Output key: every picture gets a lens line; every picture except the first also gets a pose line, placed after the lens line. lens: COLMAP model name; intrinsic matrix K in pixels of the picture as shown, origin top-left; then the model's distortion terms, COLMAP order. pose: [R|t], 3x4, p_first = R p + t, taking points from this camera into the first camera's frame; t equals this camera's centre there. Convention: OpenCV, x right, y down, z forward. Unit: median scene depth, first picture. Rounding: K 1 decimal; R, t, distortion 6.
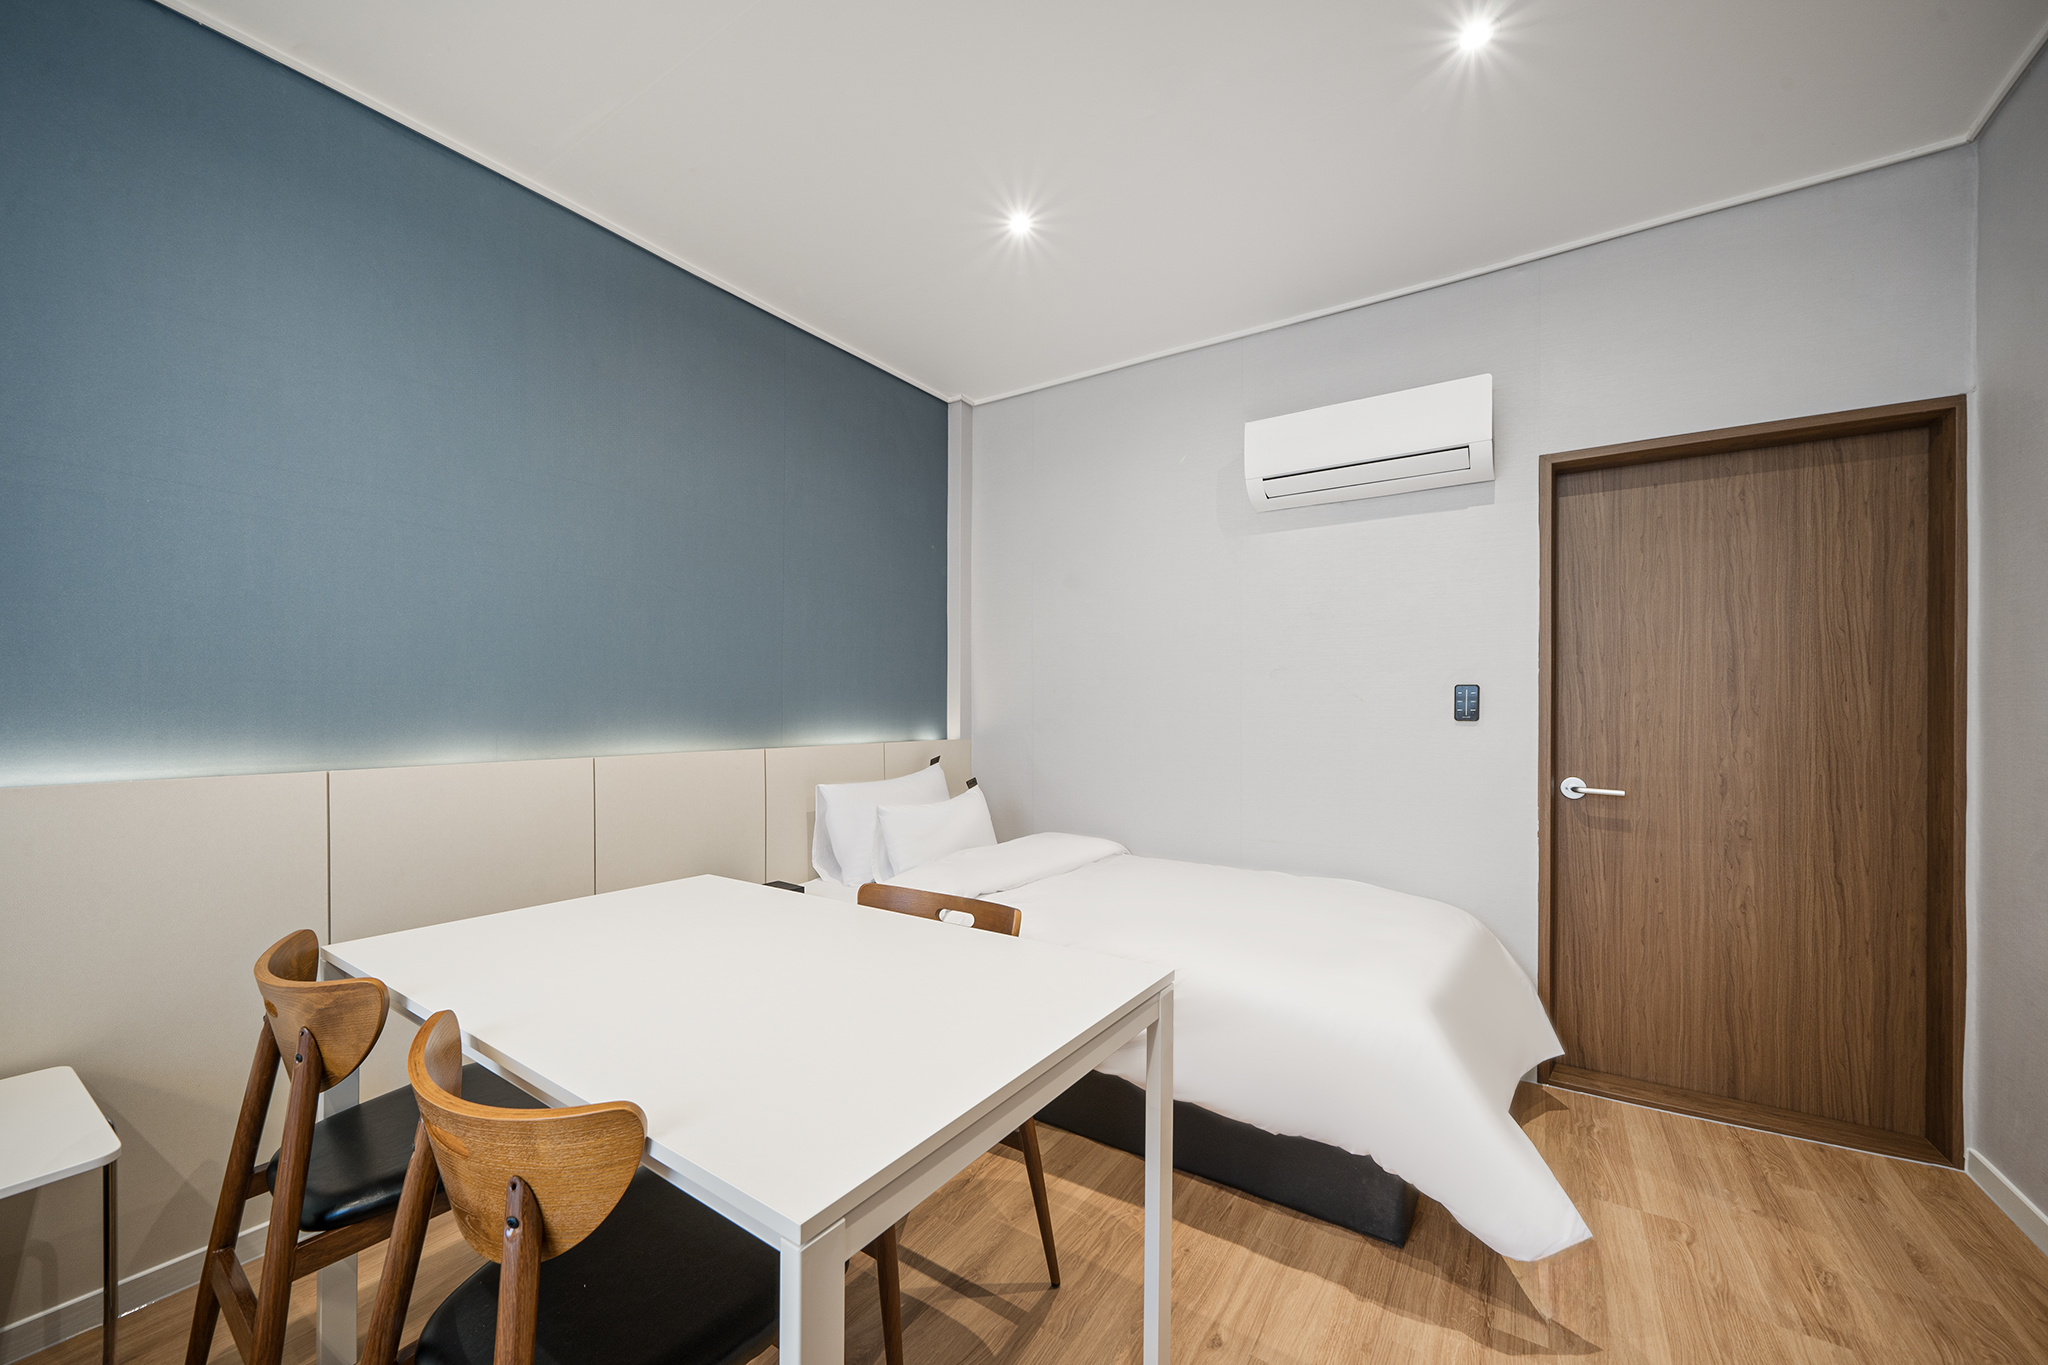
lens RADIAL K [[792.6, 0, 1031.5], [0, 792.6, 721.0], [0, 0, 1]] dist [0.002780, -0.000069]
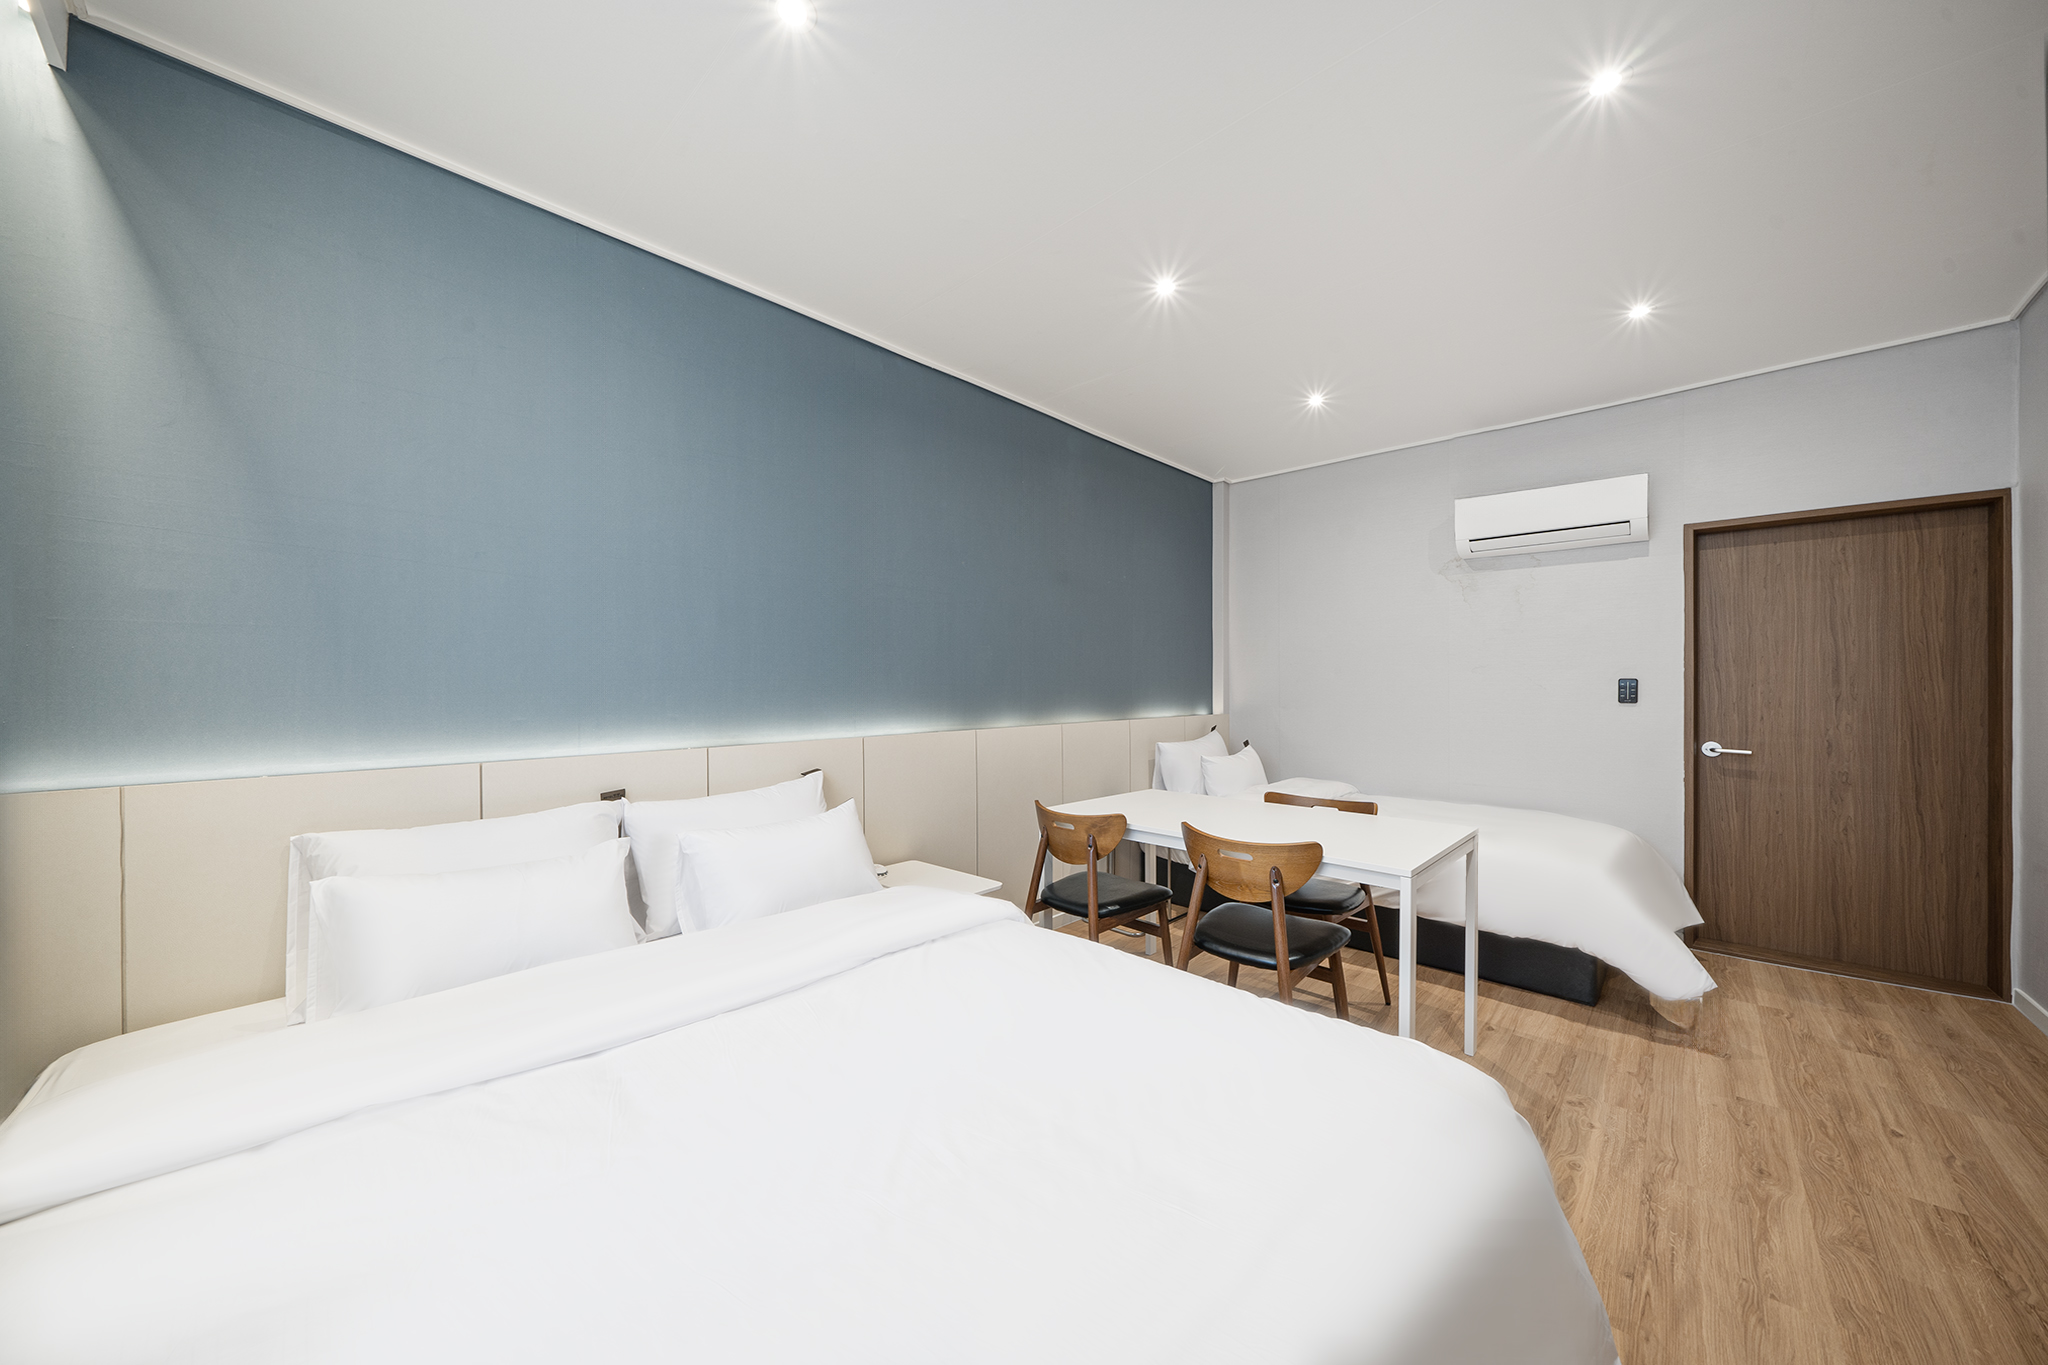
lens RADIAL K [[696.0, 0, 1026.0], [0, 696.0, 695.2], [0, 0, 1]] dist [-0.000679, 0.000192]
pose [[0.982008, -0.002185, -0.188825, -0.352887], [0.001842, 0.999996, -0.001989, -0.016363], [0.188829, 0.001605, 0.982009, -0.556295]]
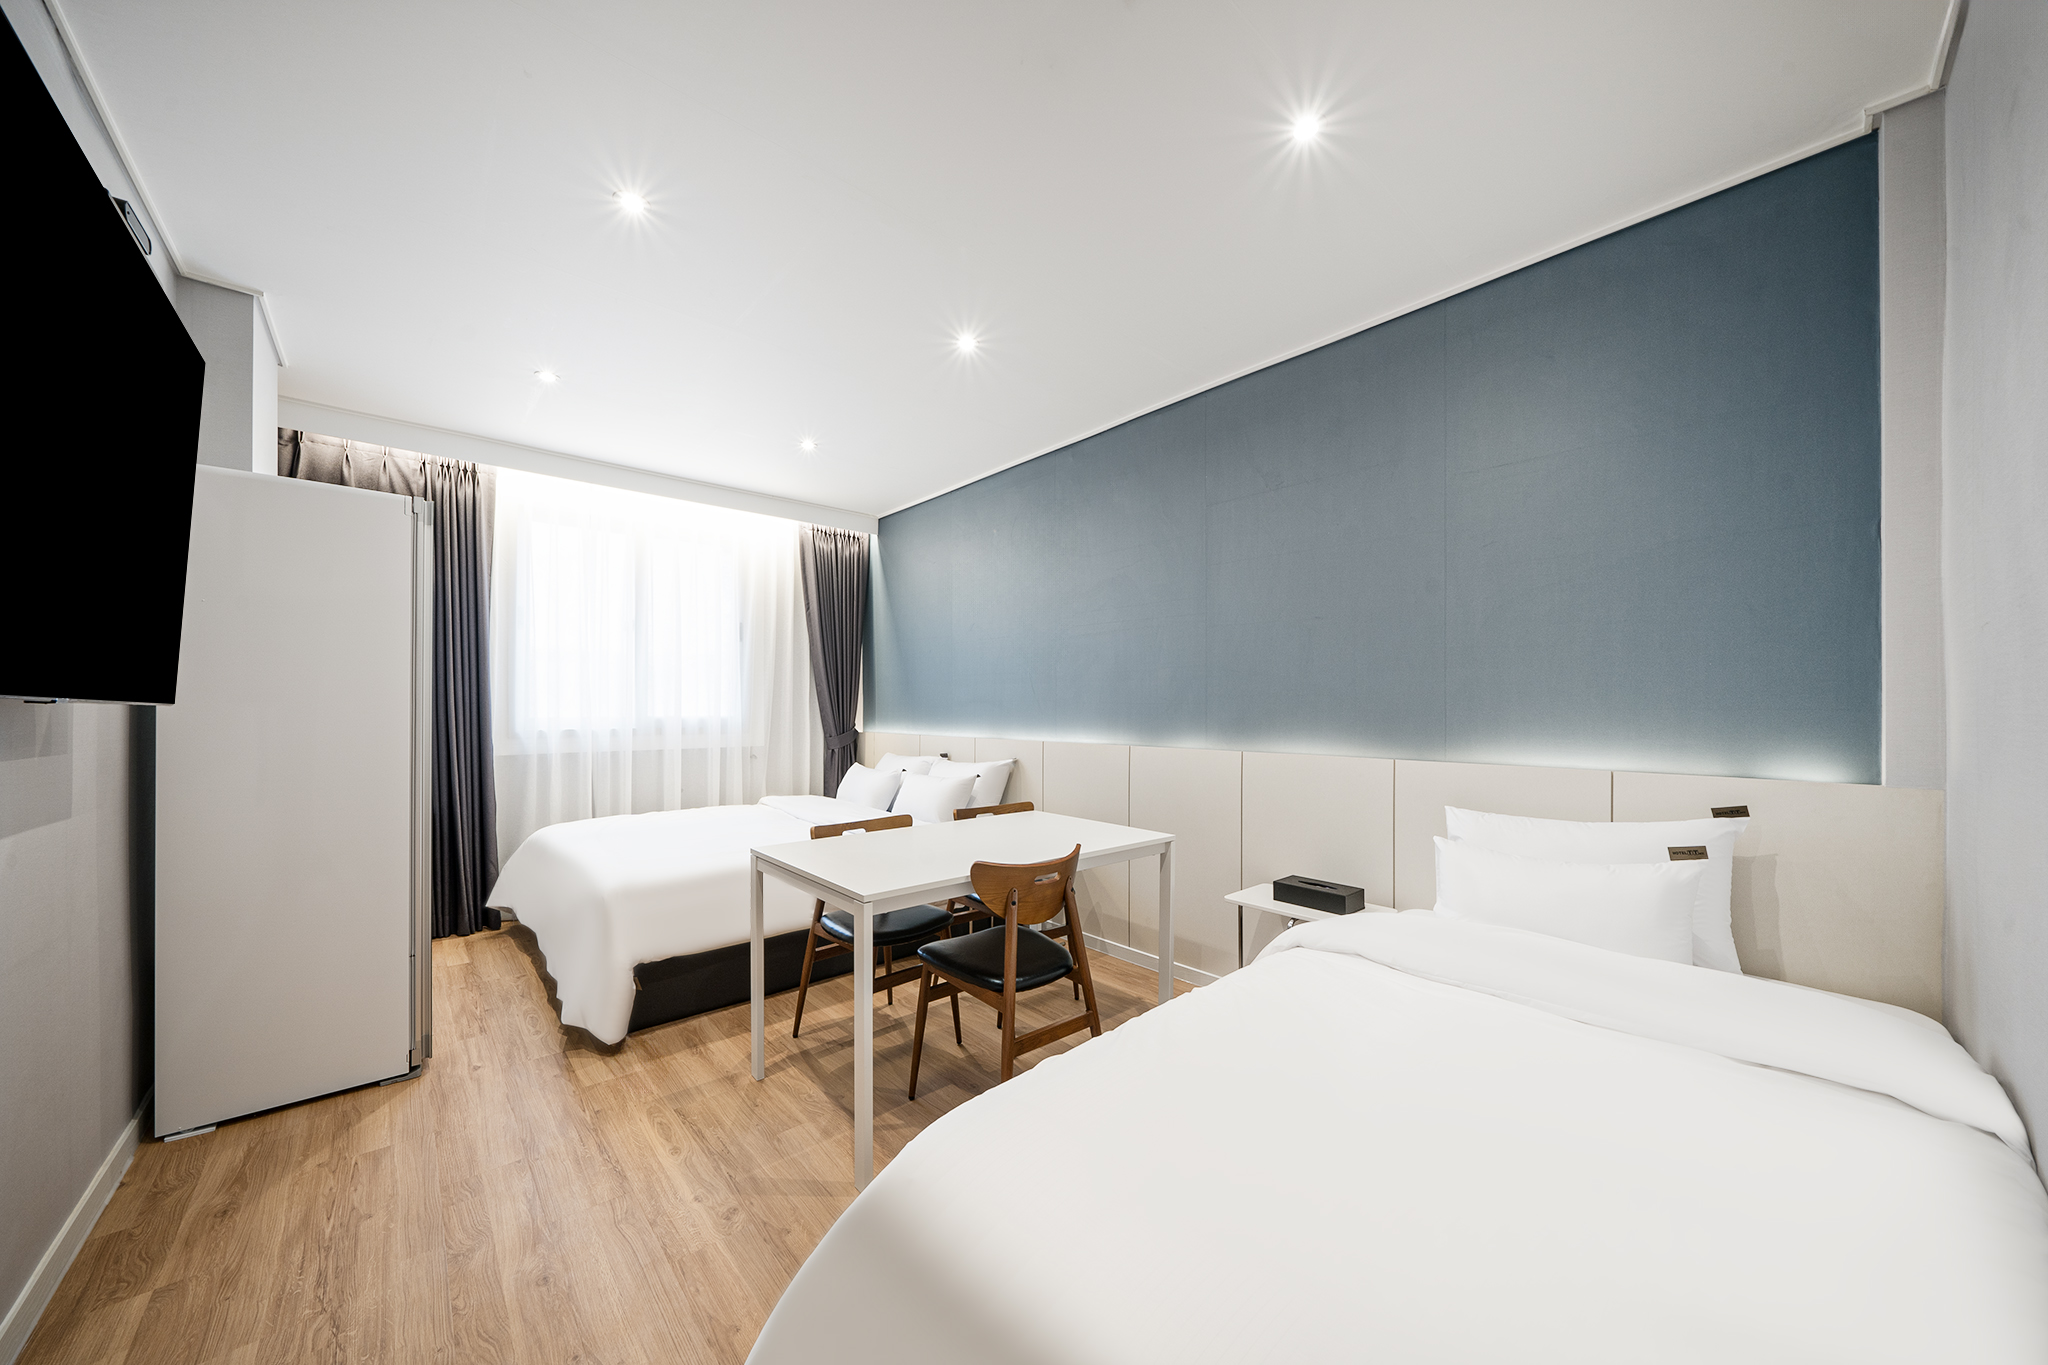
lens RADIAL K [[696.0, 0, 1026.0], [0, 696.0, 695.2], [0, 0, 1]] dist [-0.000679, 0.000192]
pose [[-0.255672, -0.003485, -0.966757, 0.784713], [-0.004298, 0.999988, -0.002469, -0.052591], [0.966754, 0.003524, -0.255684, 0.910878]]
